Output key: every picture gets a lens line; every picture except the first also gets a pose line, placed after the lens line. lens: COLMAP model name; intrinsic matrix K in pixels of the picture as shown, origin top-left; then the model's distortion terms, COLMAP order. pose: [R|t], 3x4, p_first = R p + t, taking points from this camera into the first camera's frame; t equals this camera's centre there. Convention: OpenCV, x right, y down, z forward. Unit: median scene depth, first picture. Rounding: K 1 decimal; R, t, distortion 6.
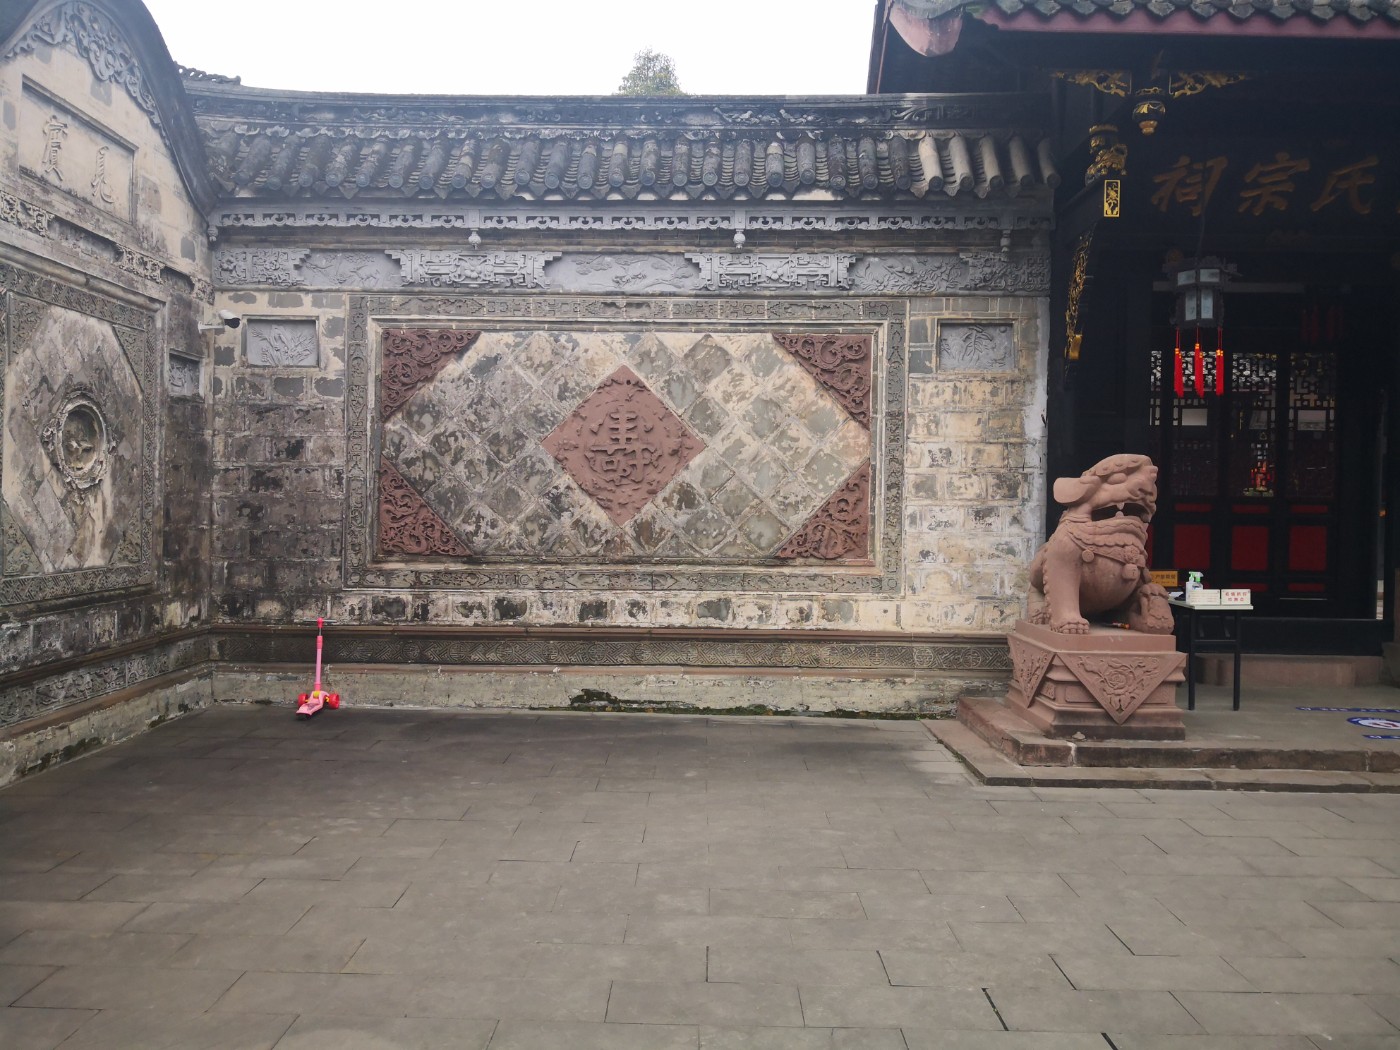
lens RADIAL K [[1139.5, 0, 700.0], [0, 1139.5, 525.0], [0, 0, 1]] dist [0.081009, -0.149166]
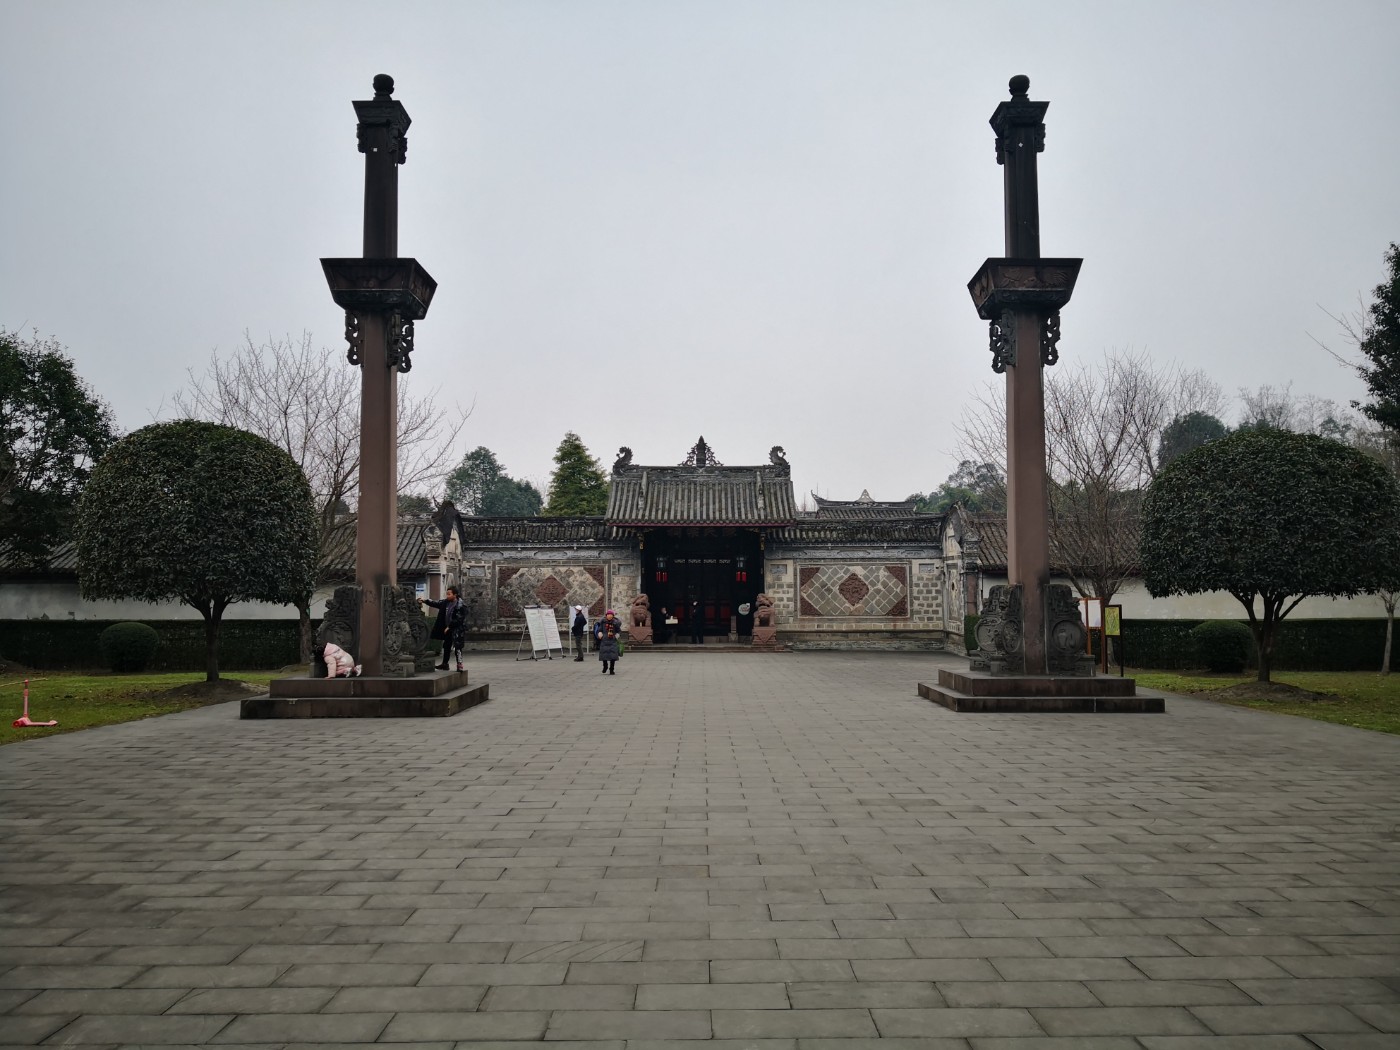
lens RADIAL K [[1139.5, 0, 700.0], [0, 1139.5, 525.0], [0, 0, 1]] dist [0.081009, -0.149166]
pose [[0.999622, -0.017259, 0.021383, 0.449858], [0.018847, 0.996897, -0.076426, 0.025715], [-0.019997, 0.076800, 0.996846, -3.717792]]
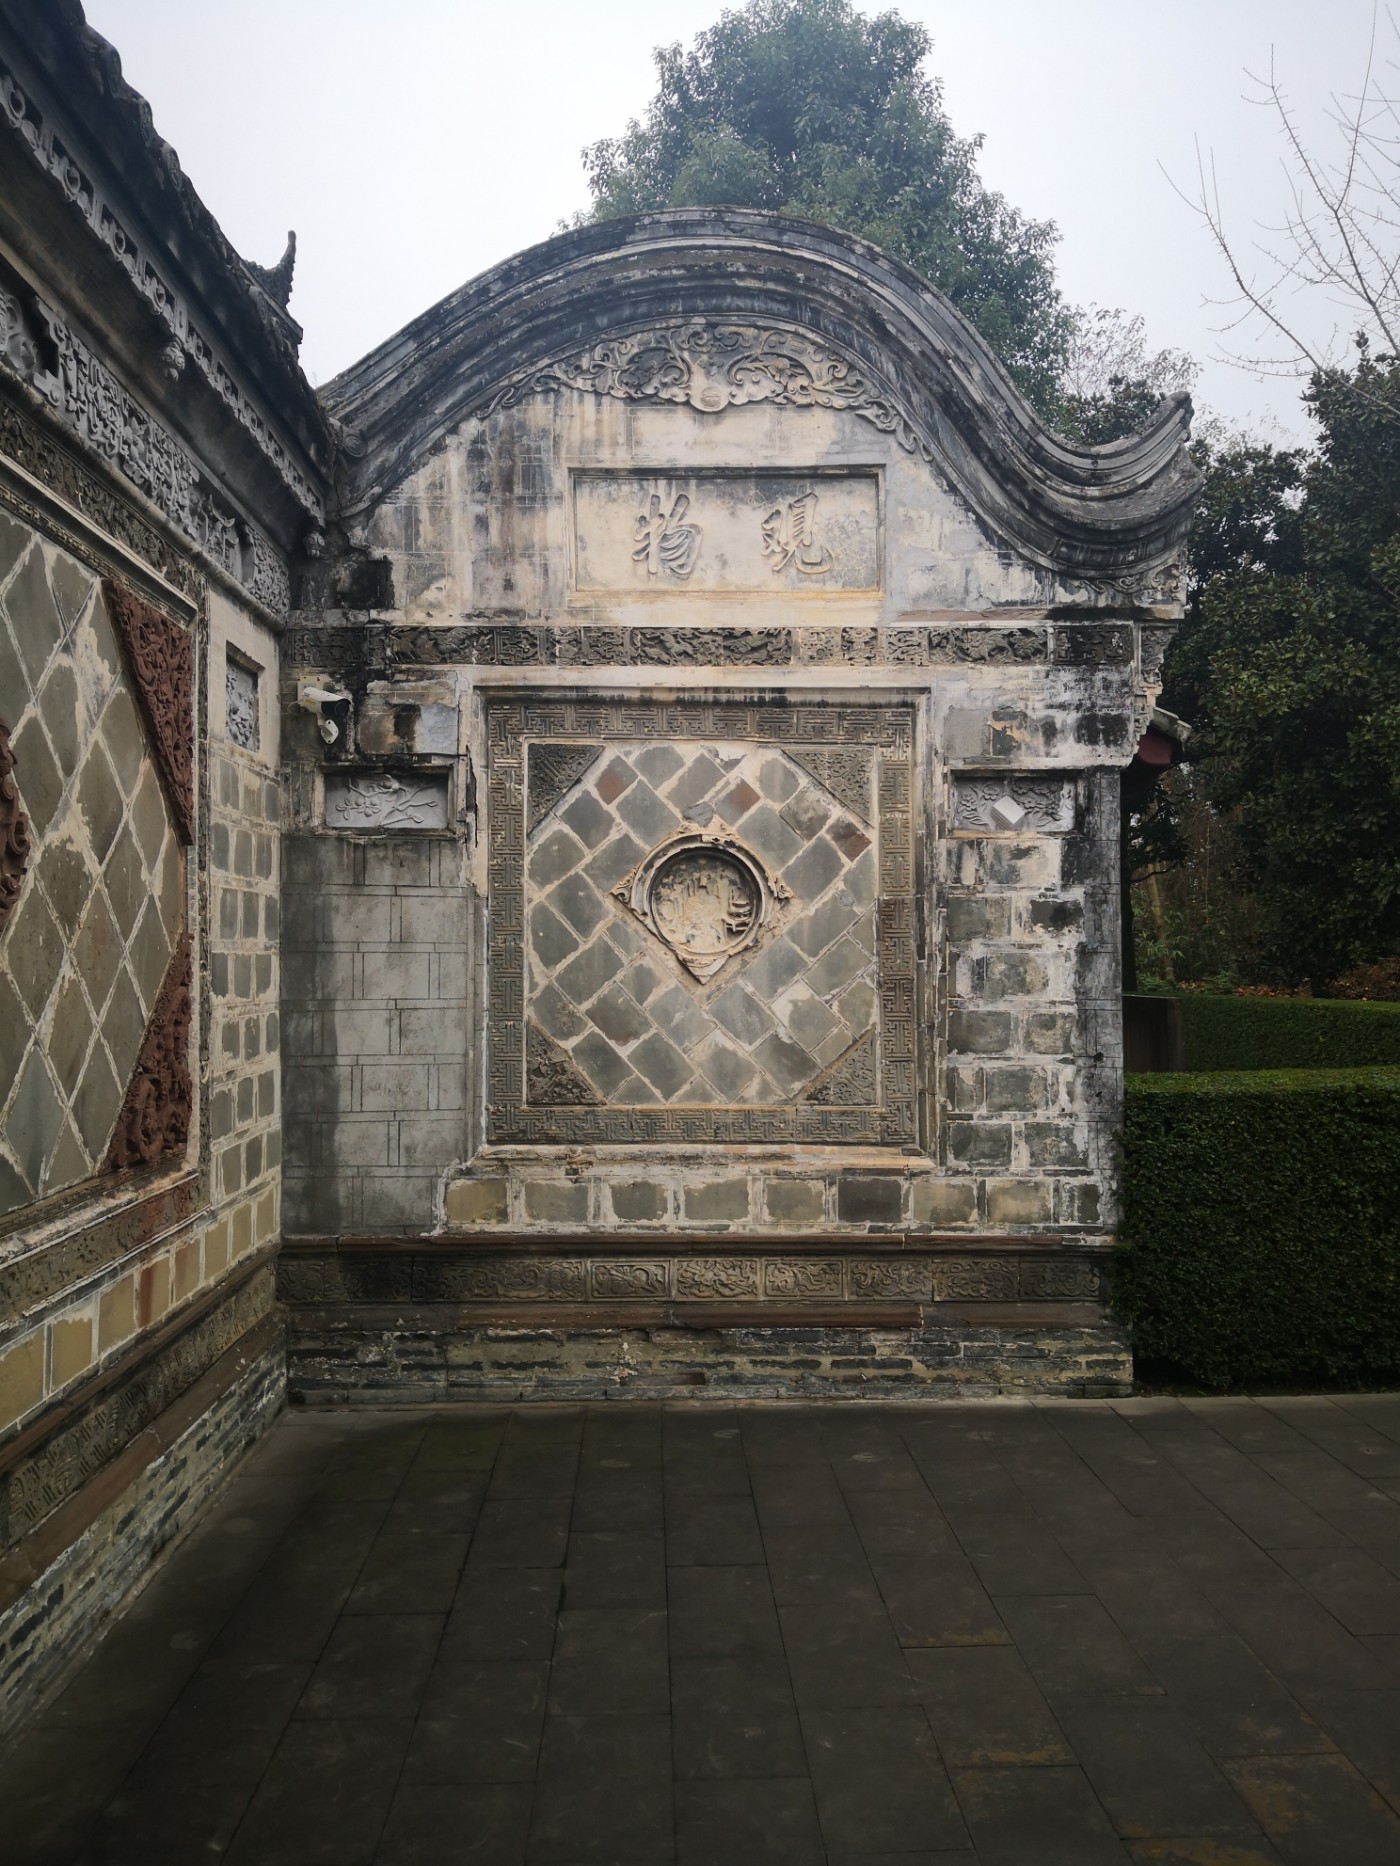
lens RADIAL K [[1518.8, 0, 700.0], [0, 1518.8, 933.0], [0, 0, 1]] dist [0.081009, -0.149166]
pose [[-0.038146, 0.001891, 0.999270, 0.790268], [0.021073, 0.999777, -0.001087, -0.029226], [-0.999050, 0.021017, -0.038178, 0.818540]]
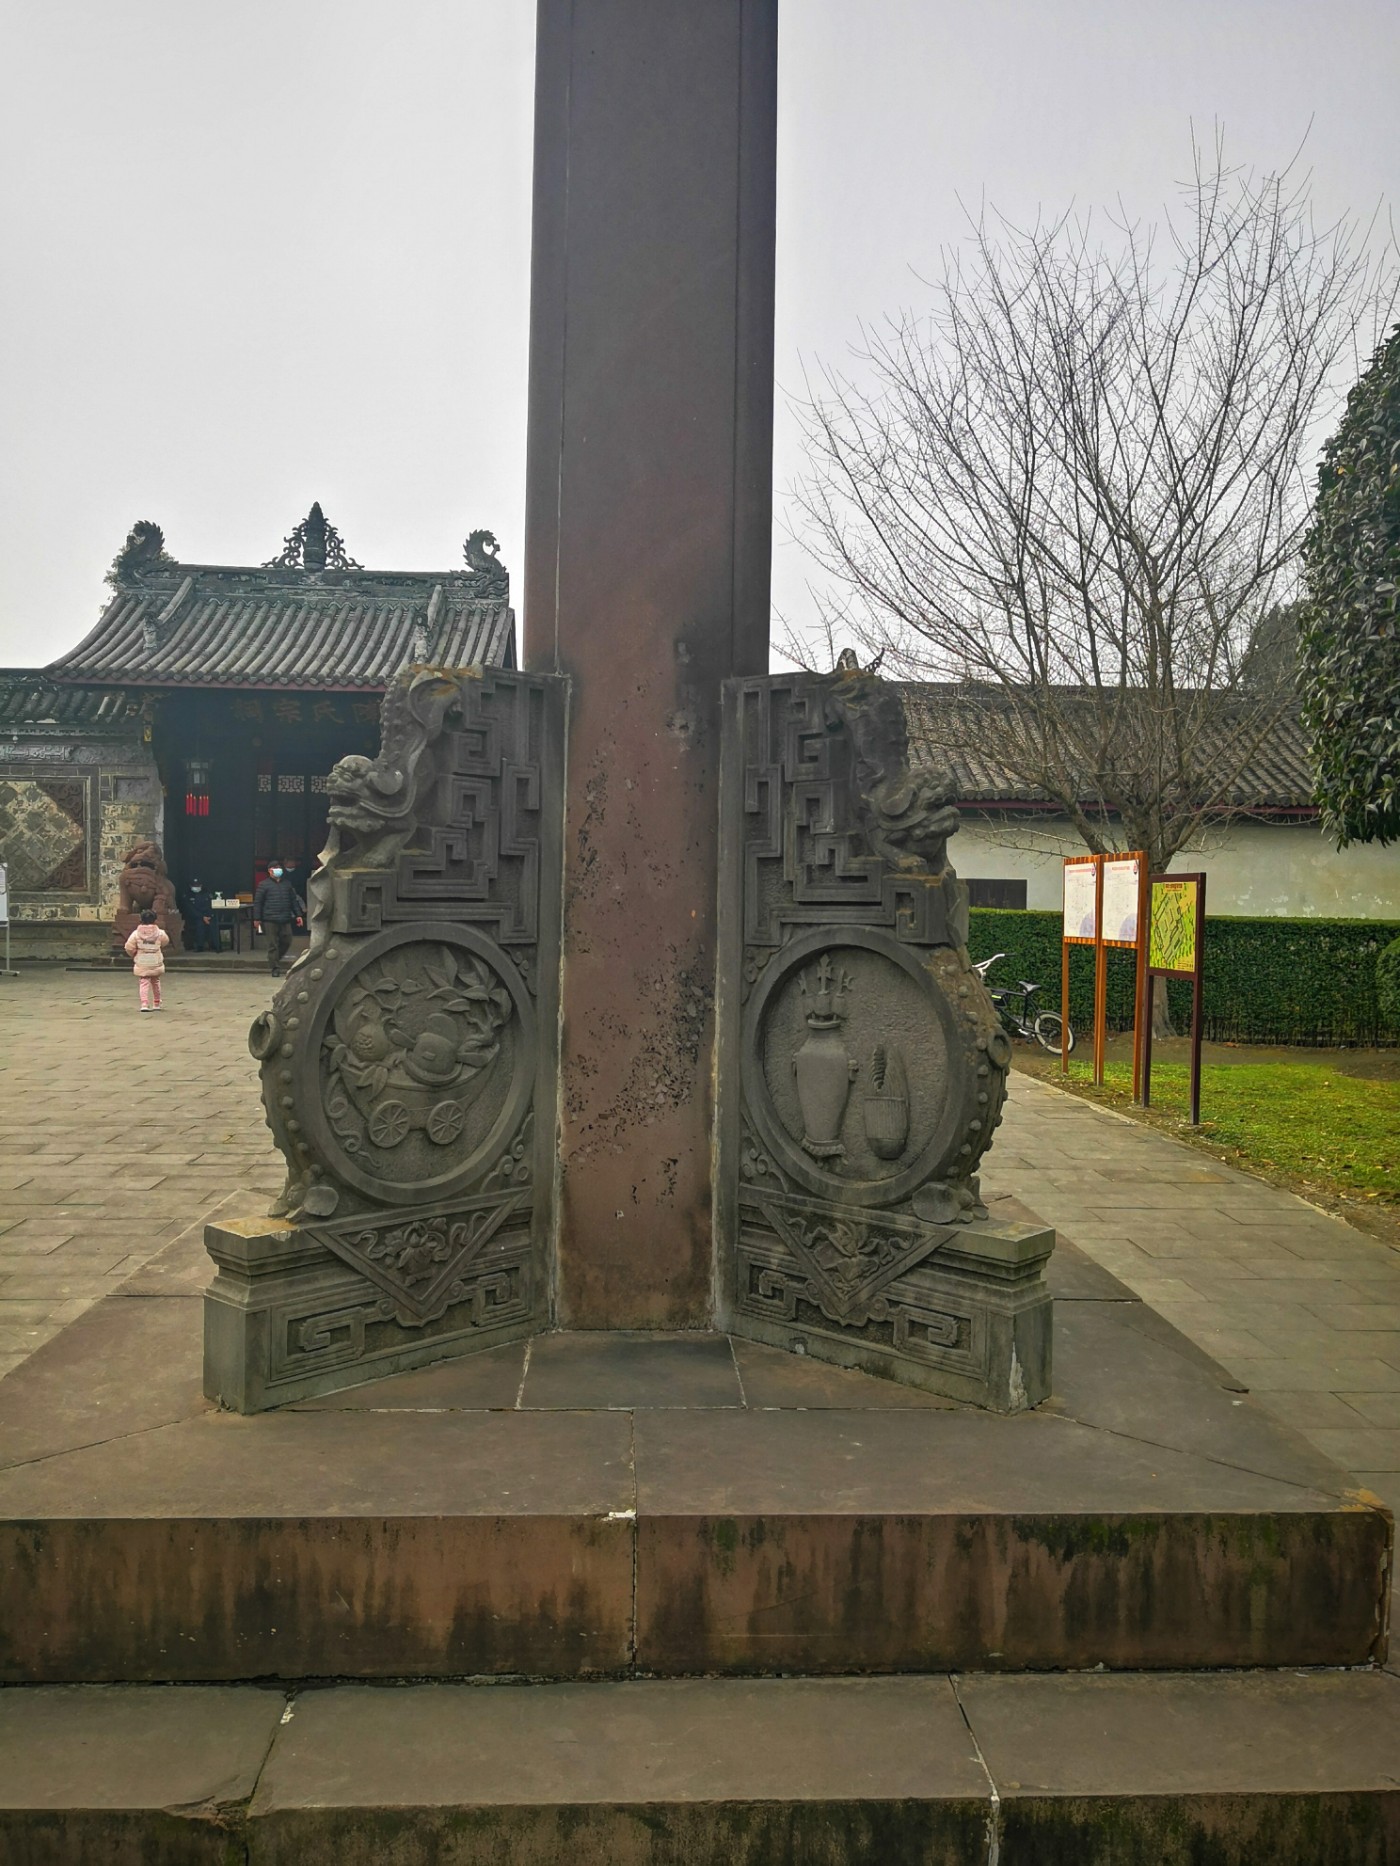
lens RADIAL K [[1511.4, 0, 700.0], [0, 1511.4, 933.0], [0, 0, 1]] dist [0.084441, -0.218985]
pose [[0.997671, -0.002798, 0.068158, 1.114888], [0.000951, 0.999632, 0.027117, 0.038873], [-0.068209, -0.026989, 0.997306, -1.945120]]
